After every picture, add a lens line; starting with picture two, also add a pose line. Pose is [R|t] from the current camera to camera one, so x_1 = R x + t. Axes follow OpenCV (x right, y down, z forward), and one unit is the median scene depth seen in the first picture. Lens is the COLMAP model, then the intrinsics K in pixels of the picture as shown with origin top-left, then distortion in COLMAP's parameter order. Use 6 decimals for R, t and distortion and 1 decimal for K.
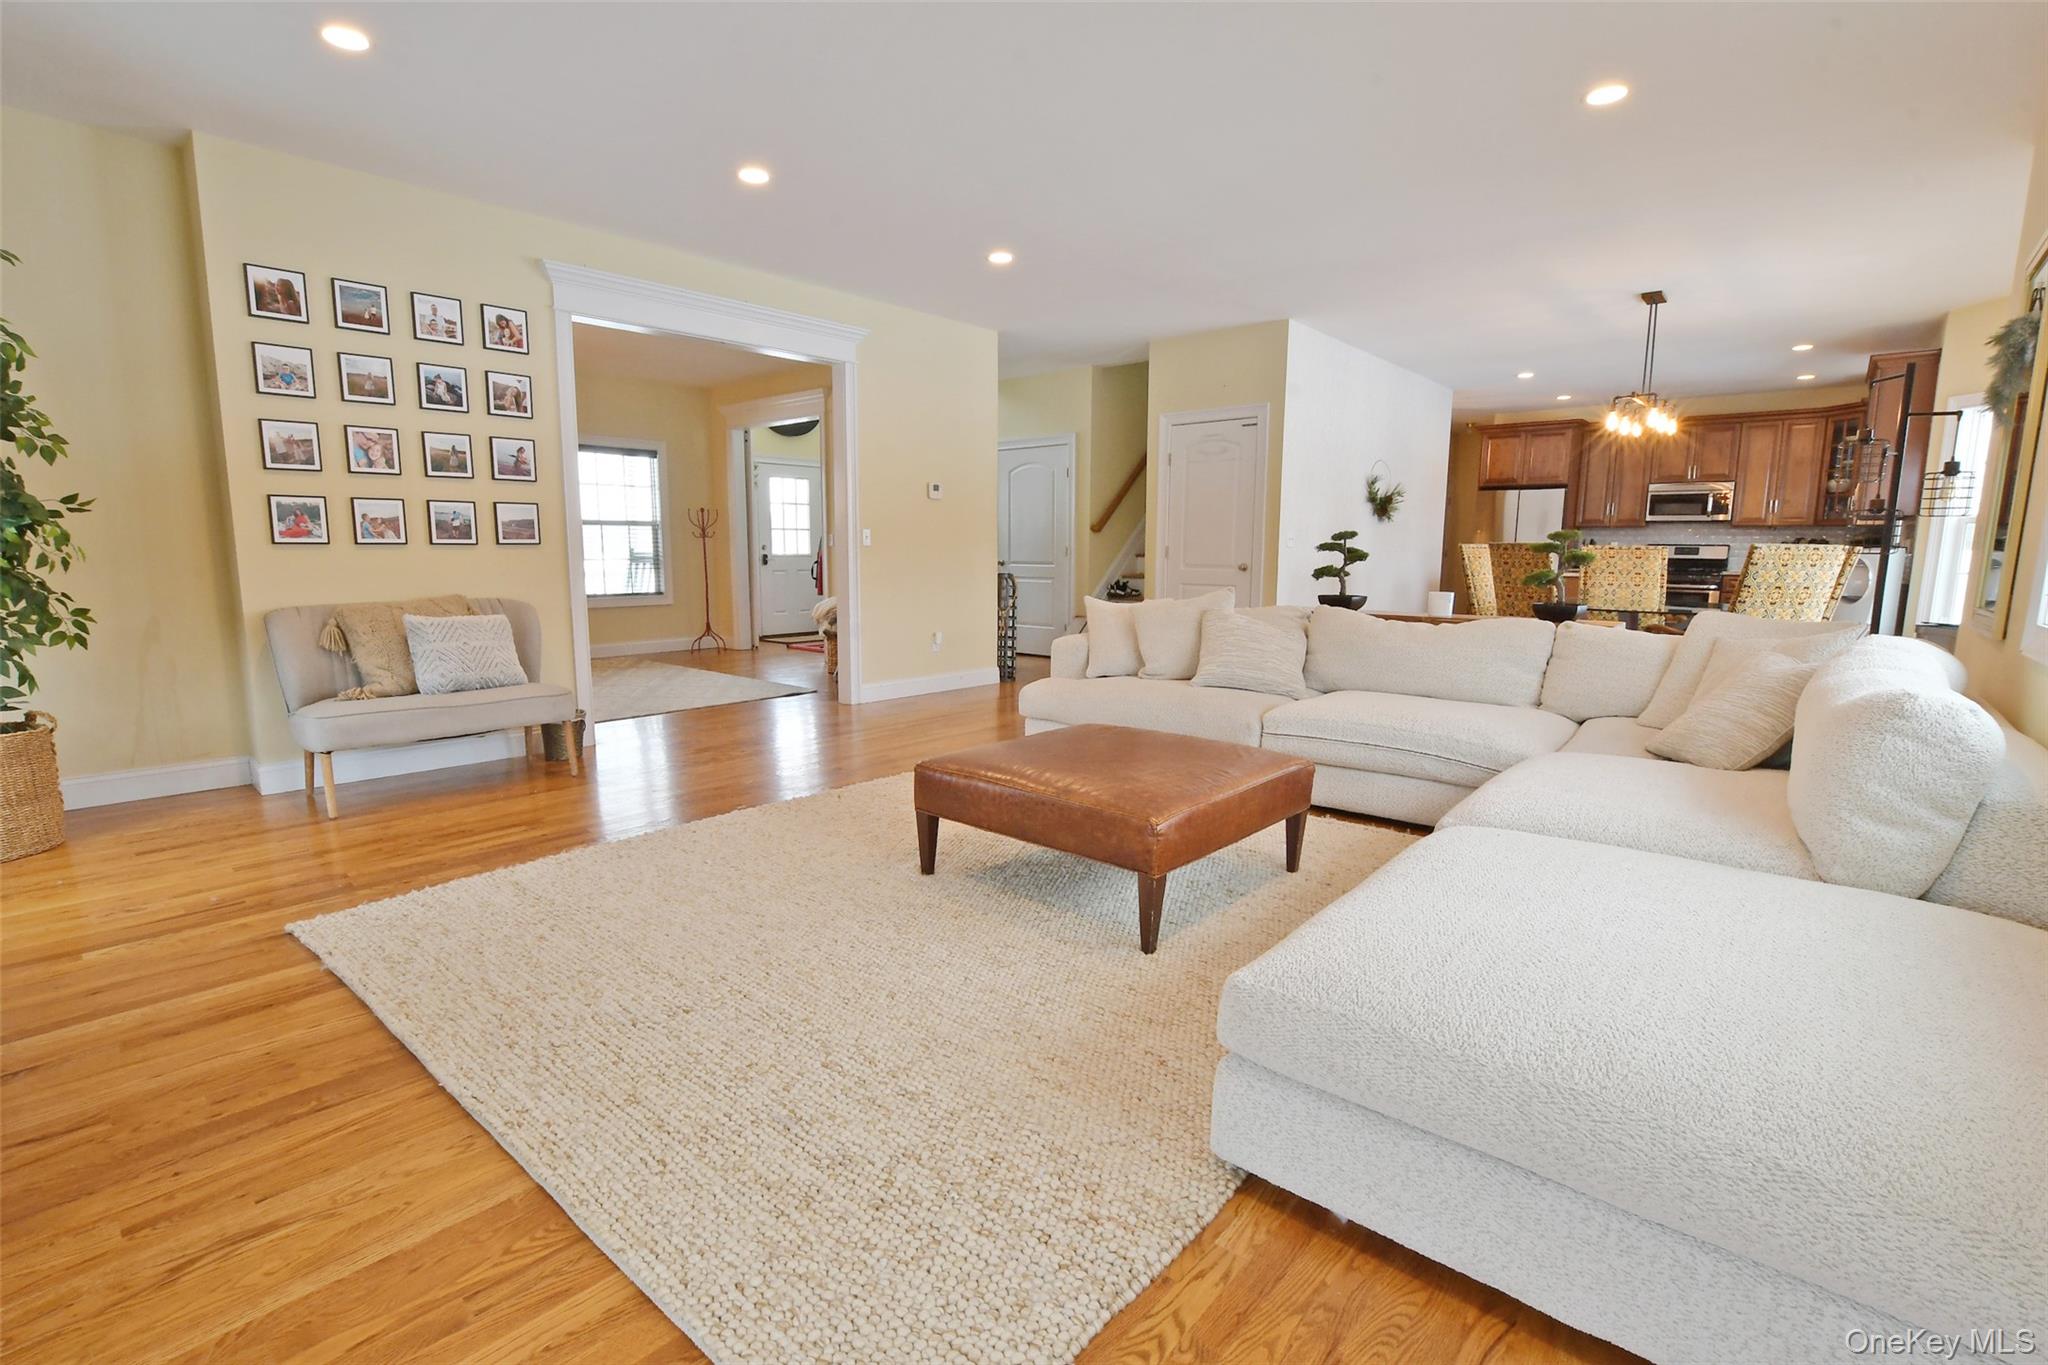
lens RADIAL K [[922.8, 0, 999.4], [0, 922.8, 695.8], [0, 0, 1]] dist [-0.040385, 0.006947]
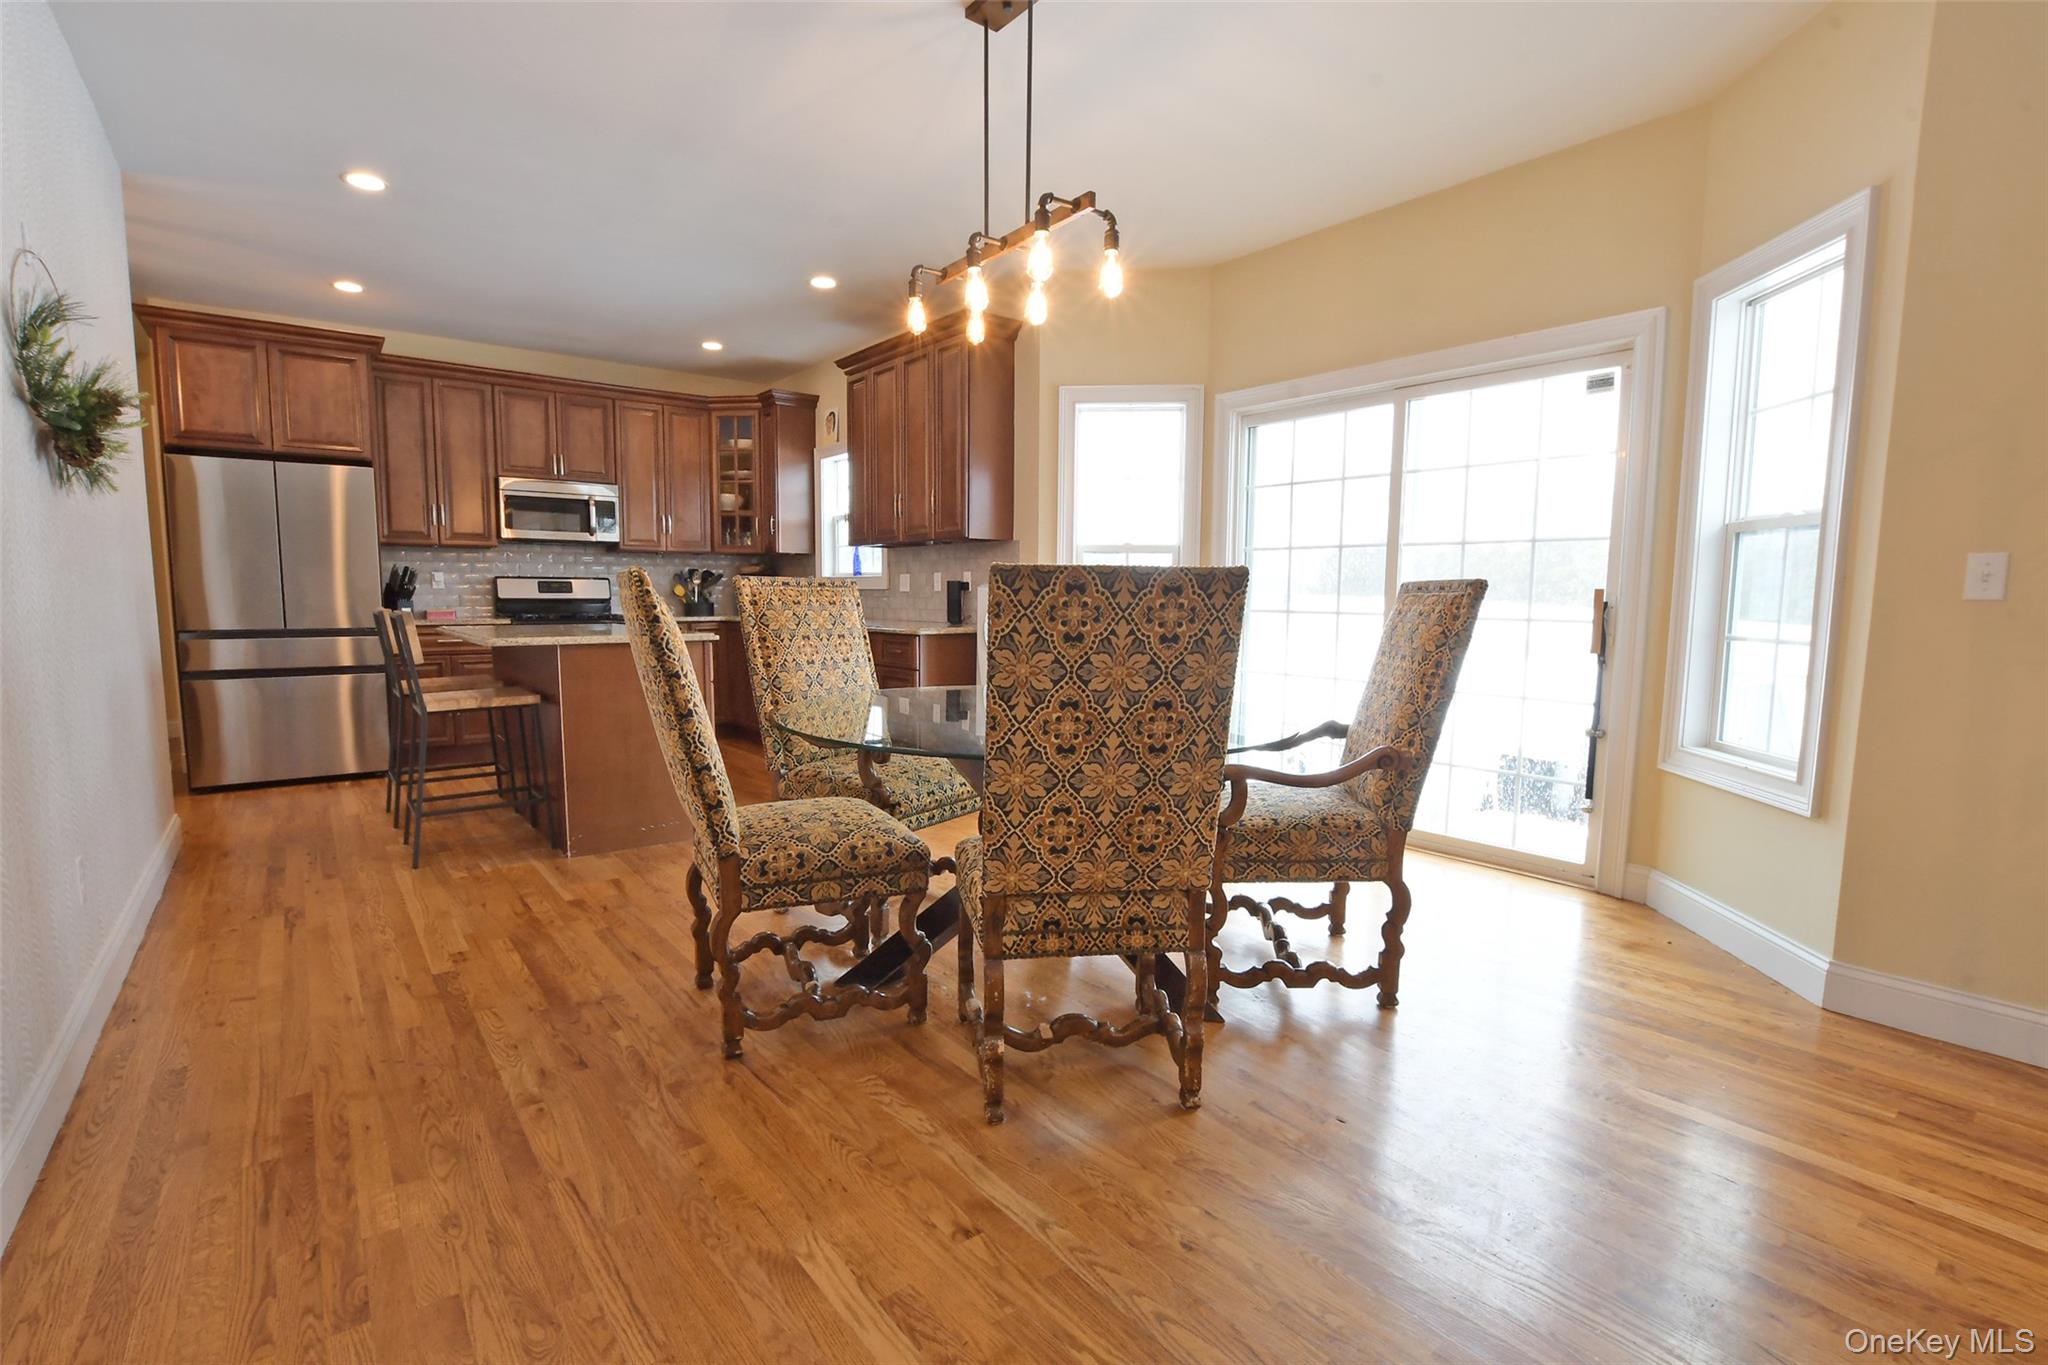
lens RADIAL K [[922.8, 0, 999.2], [0, 922.8, 712.1], [0, 0, 1]] dist [-0.040385, 0.006947]
pose [[0.174483, -0.122576, 0.977001, 0.387224], [0.143572, 0.984784, 0.097912, -0.210196], [-0.974137, 0.123186, 0.189427, 1.334235]]
